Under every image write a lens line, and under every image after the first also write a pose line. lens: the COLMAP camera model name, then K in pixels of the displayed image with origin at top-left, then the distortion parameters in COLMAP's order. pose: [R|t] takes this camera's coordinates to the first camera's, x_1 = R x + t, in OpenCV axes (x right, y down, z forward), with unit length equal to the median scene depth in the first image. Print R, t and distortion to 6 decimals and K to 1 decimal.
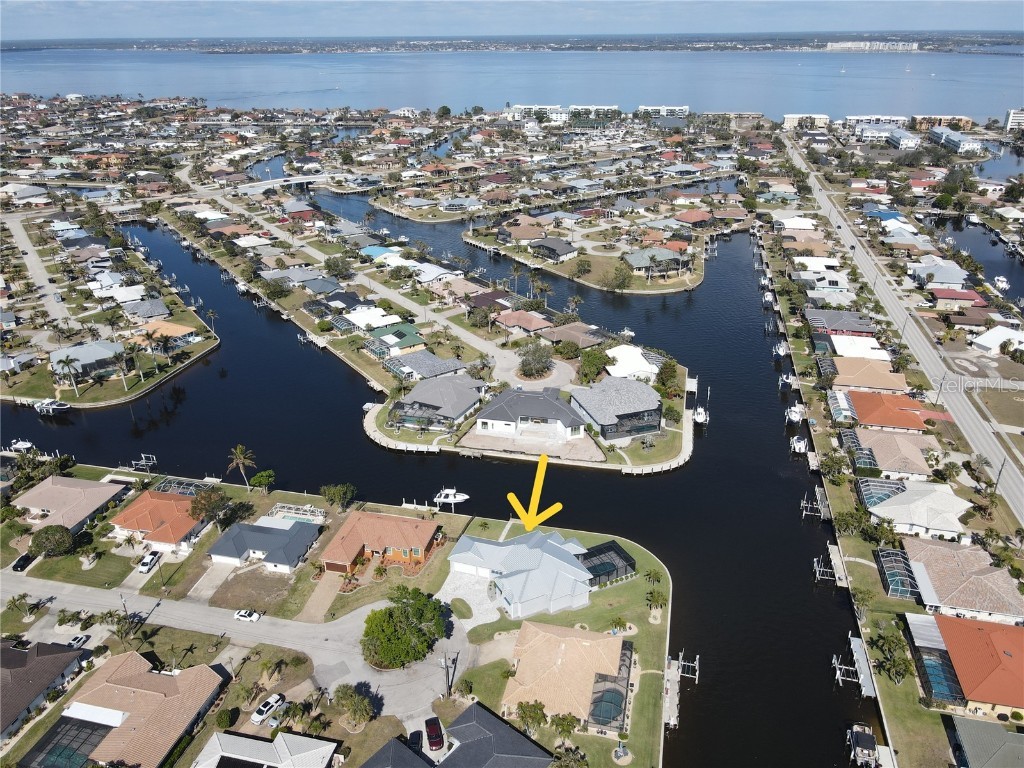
lens RADIAL K [[754.7, 0, 510.4], [0, 754.7, 382.0], [0, 0, 1]] dist [-0.008903, 0.038305]
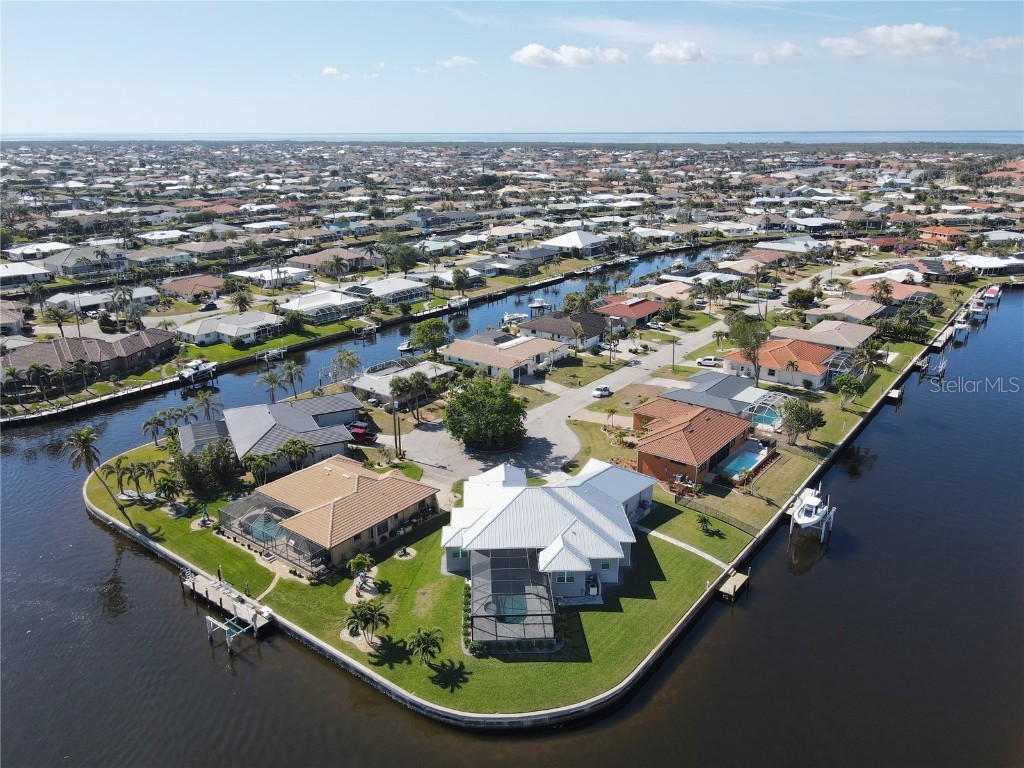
lens RADIAL K [[754.7, 0, 510.4], [0, 754.7, 382.0], [0, 0, 1]] dist [-0.008903, 0.038305]
pose [[-0.407786, 0.298487, -0.862911, 0.301954], [-0.379166, 0.804364, 0.457418, -0.058247], [0.830628, 0.513716, -0.214832, 0.616492]]
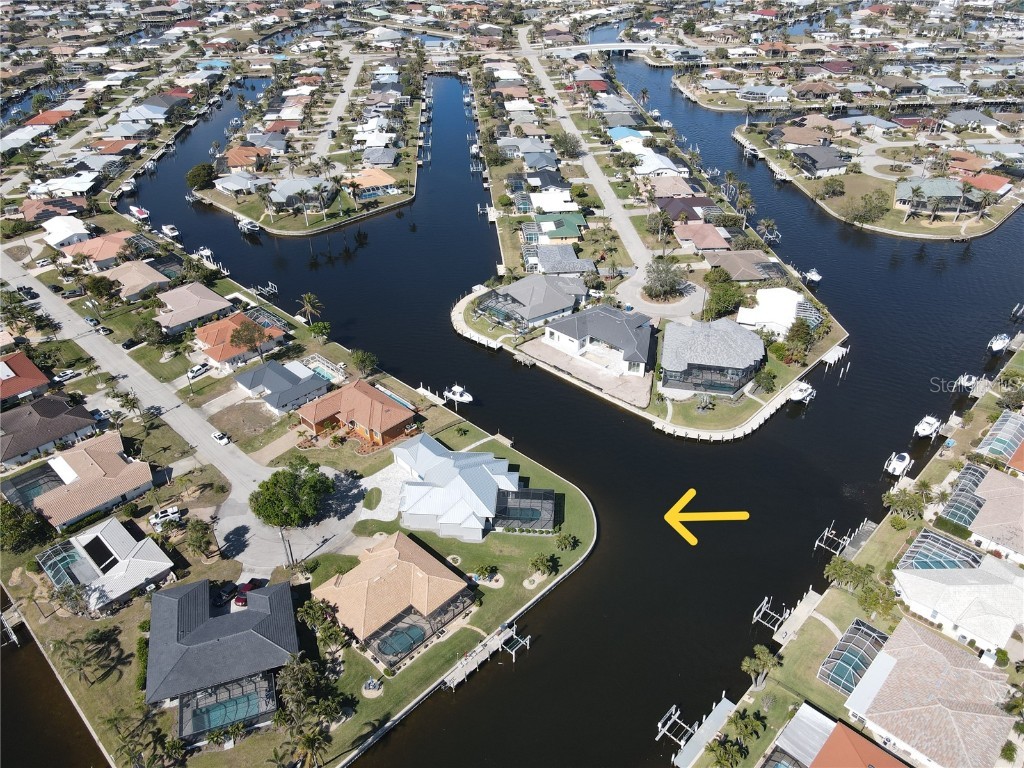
lens RADIAL K [[754.7, 0, 510.4], [0, 754.7, 382.0], [0, 0, 1]] dist [-0.008903, 0.038305]
pose [[0.860771, 0.282641, -0.423306, 0.269287], [-0.214515, 0.955632, 0.201870, -0.052616], [0.461581, -0.082958, 0.883210, 0.114608]]
